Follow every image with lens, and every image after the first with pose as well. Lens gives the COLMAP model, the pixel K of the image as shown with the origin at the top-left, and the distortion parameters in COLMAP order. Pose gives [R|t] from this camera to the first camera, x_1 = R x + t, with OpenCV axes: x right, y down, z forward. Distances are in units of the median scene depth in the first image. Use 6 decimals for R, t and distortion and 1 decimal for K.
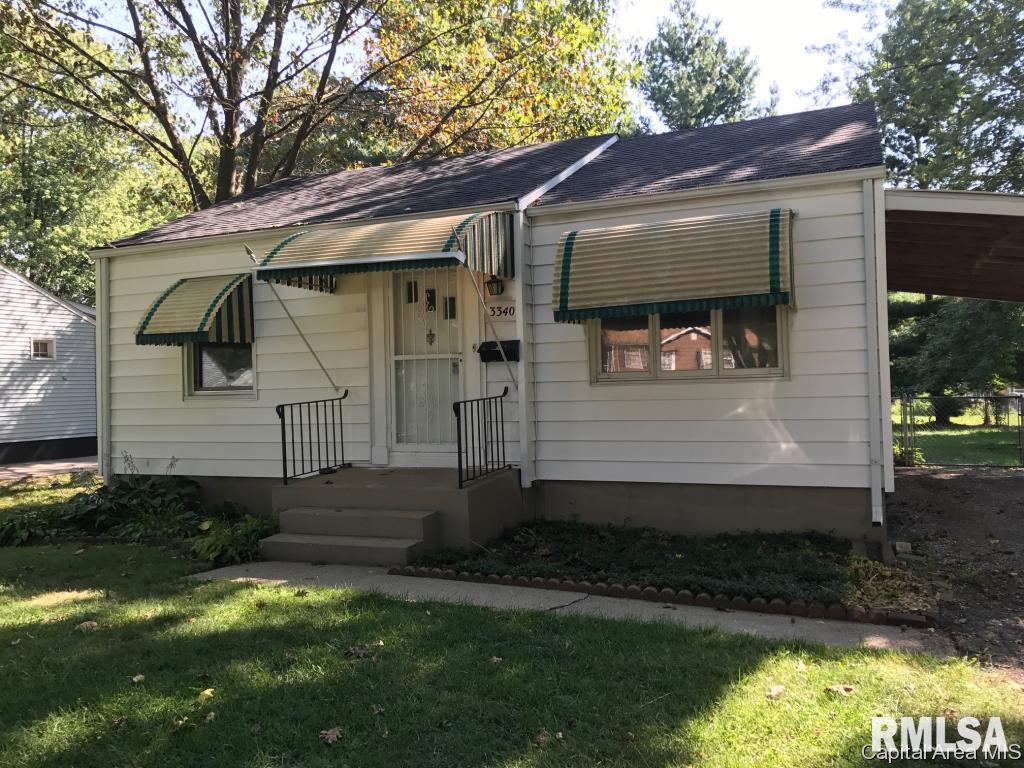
lens RADIAL K [[840.1, 0, 505.9], [0, 840.1, 378.4], [0, 0, 1]] dist [0.026332, -0.004049]
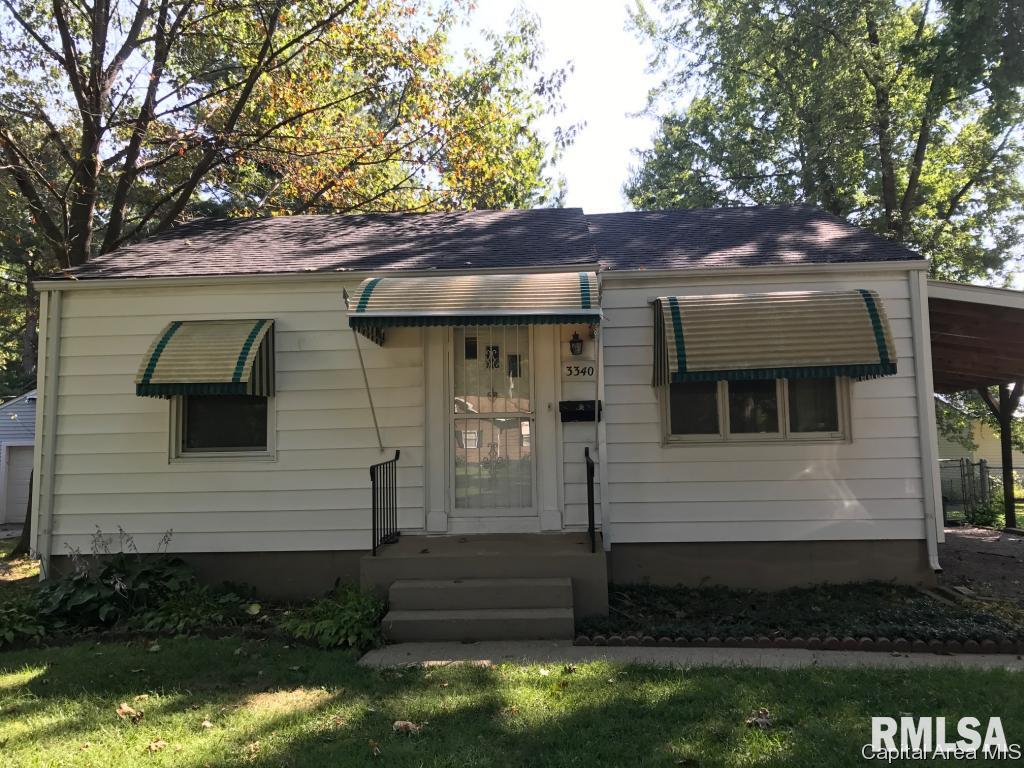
lens RADIAL K [[840.1, 0, 505.9], [0, 840.1, 378.4], [0, 0, 1]] dist [0.026332, -0.004049]
pose [[0.939745, 0.034990, 0.340082, -0.448073], [-0.006364, 0.996367, -0.084926, 0.013824], [-0.341818, 0.077644, 0.936553, 0.105670]]
